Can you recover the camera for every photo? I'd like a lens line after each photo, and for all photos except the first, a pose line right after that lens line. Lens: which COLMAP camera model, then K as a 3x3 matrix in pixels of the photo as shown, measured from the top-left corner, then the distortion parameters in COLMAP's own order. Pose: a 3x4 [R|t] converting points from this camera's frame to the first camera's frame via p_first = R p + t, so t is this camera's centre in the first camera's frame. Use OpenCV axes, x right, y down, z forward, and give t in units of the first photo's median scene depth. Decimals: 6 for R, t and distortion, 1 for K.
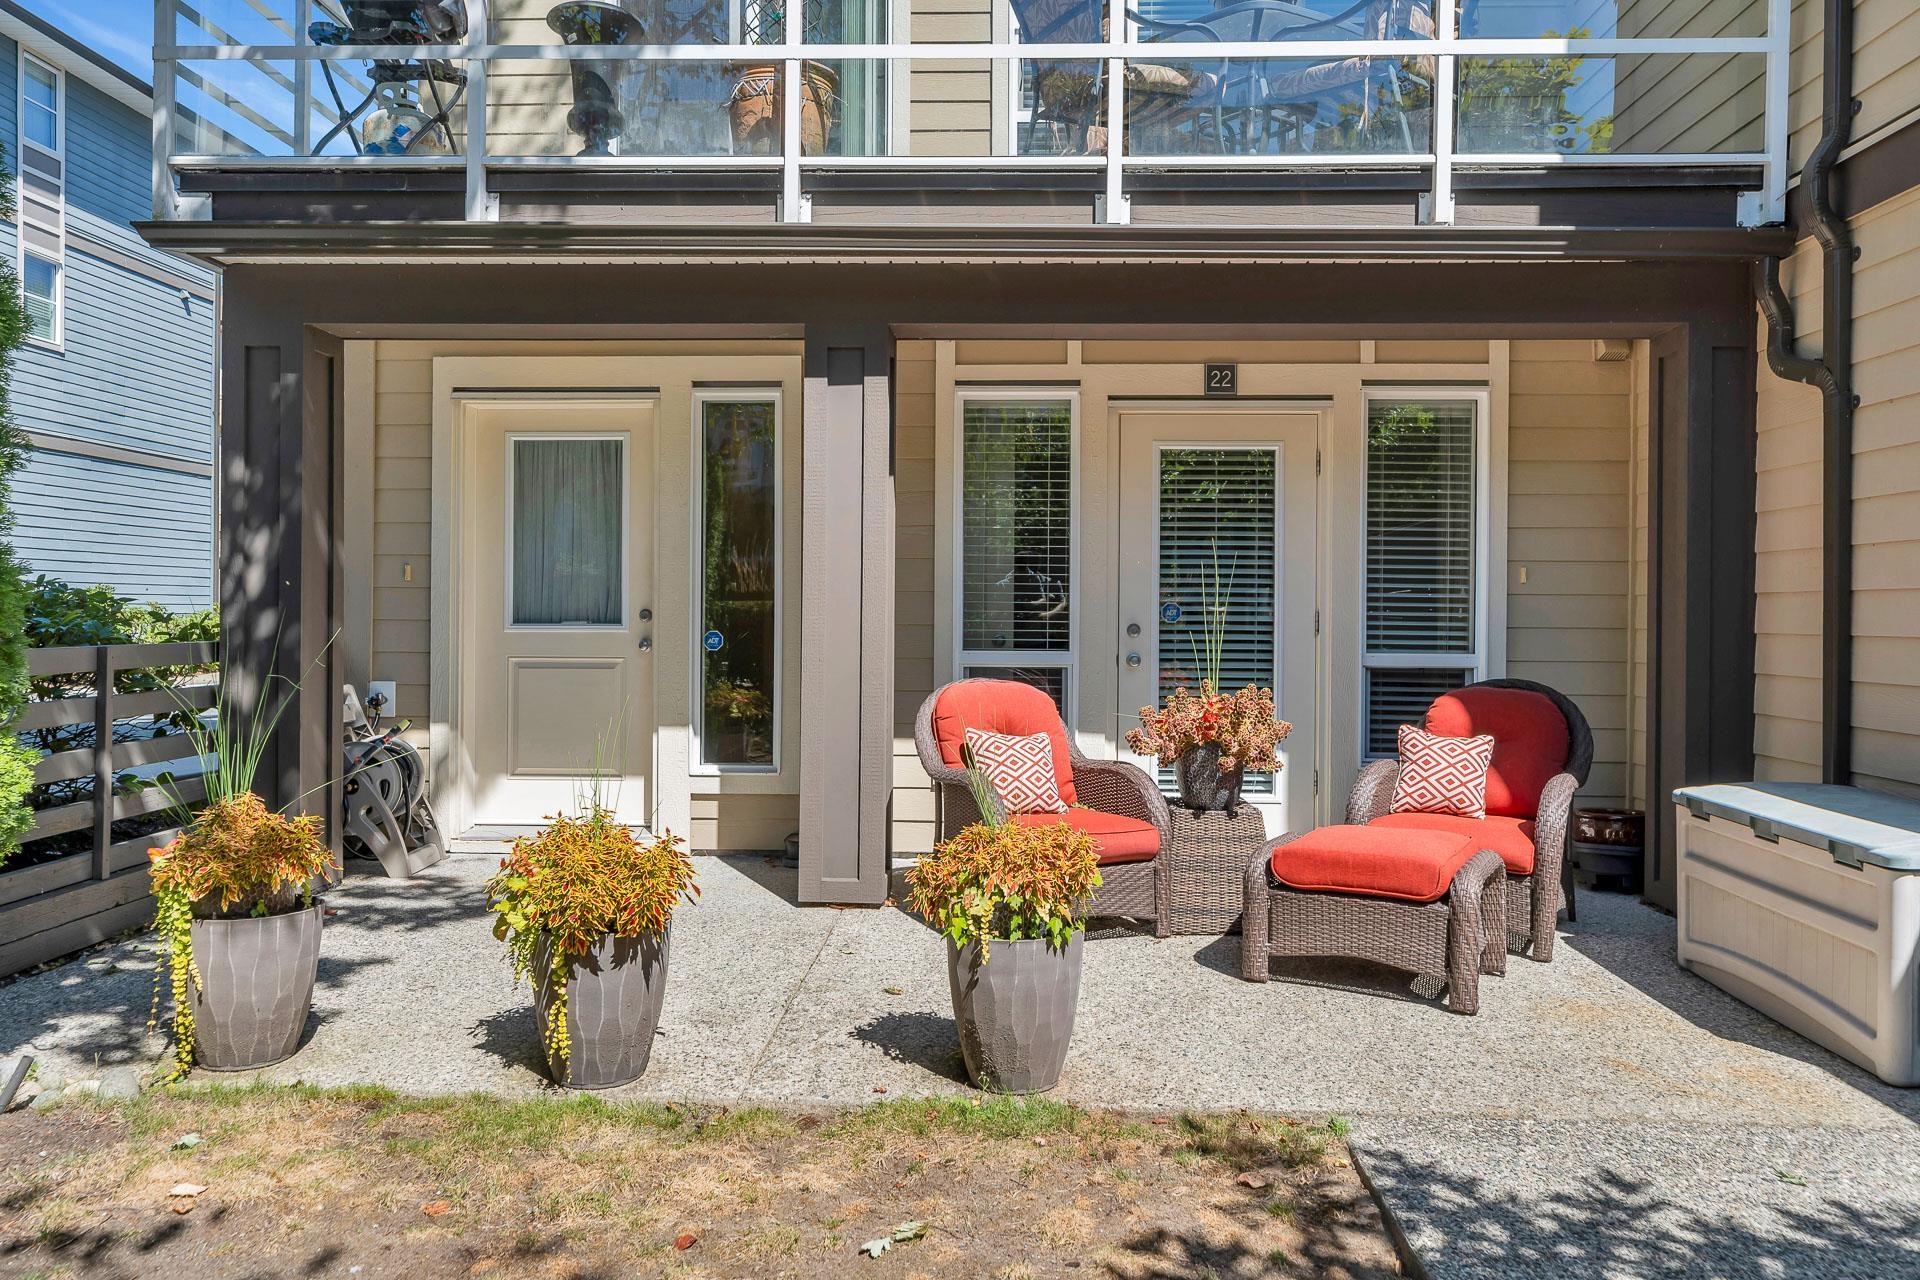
lens RADIAL K [[1356.3, 0, 962.5], [0, 1356.3, 610.2], [0, 0, 1]] dist [0.009037, -0.002237]
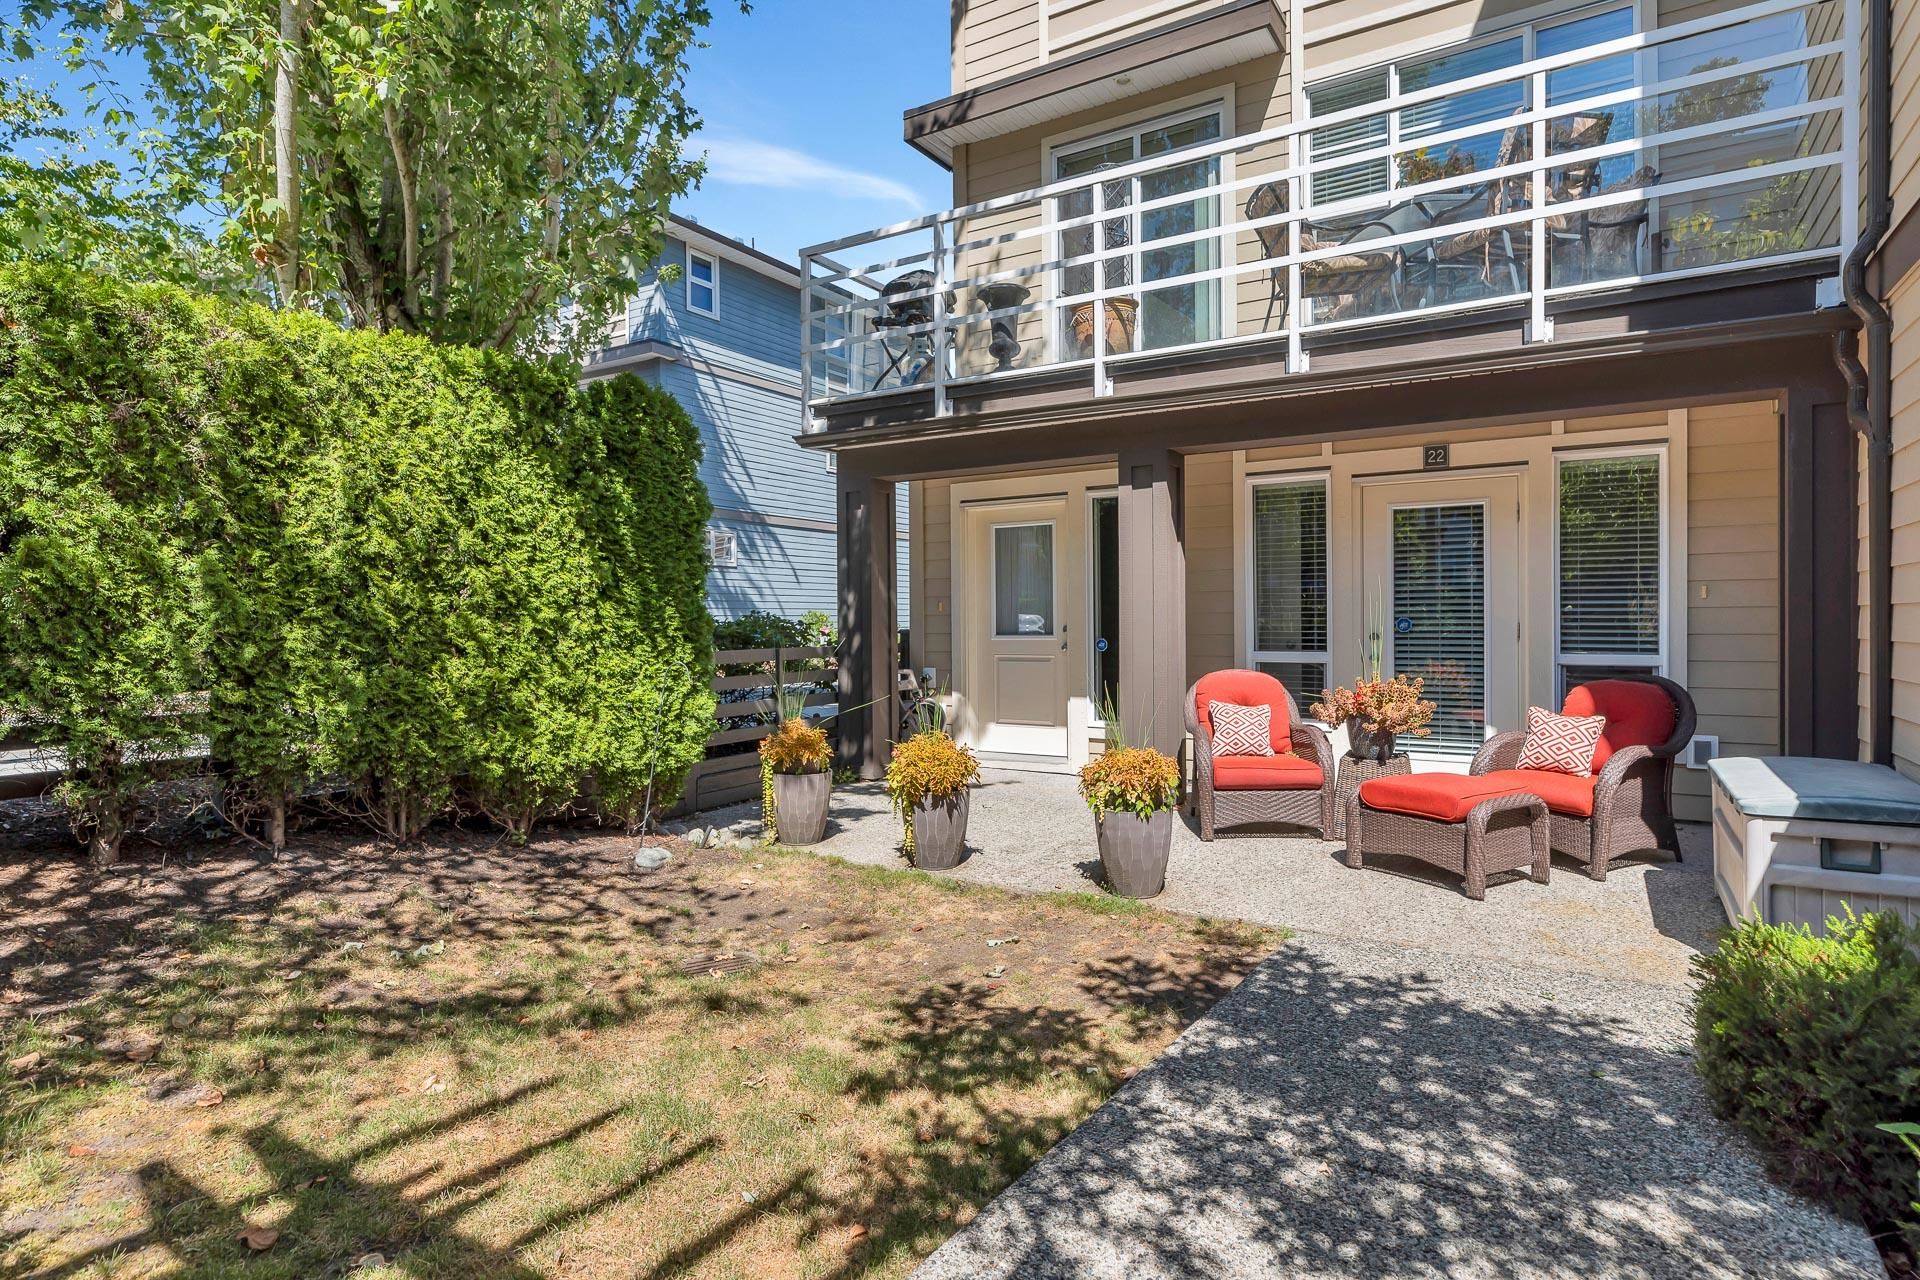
lens RADIAL K [[1024.9, 0, 954.6], [0, 1024.9, 632.4], [0, 0, 1]] dist [0.002303, -0.000344]
pose [[0.867339, -0.007052, -0.497669, 0.348258], [0.013667, 0.999860, 0.009652, -0.008599], [0.497531, -0.015173, 0.867313, -0.193963]]
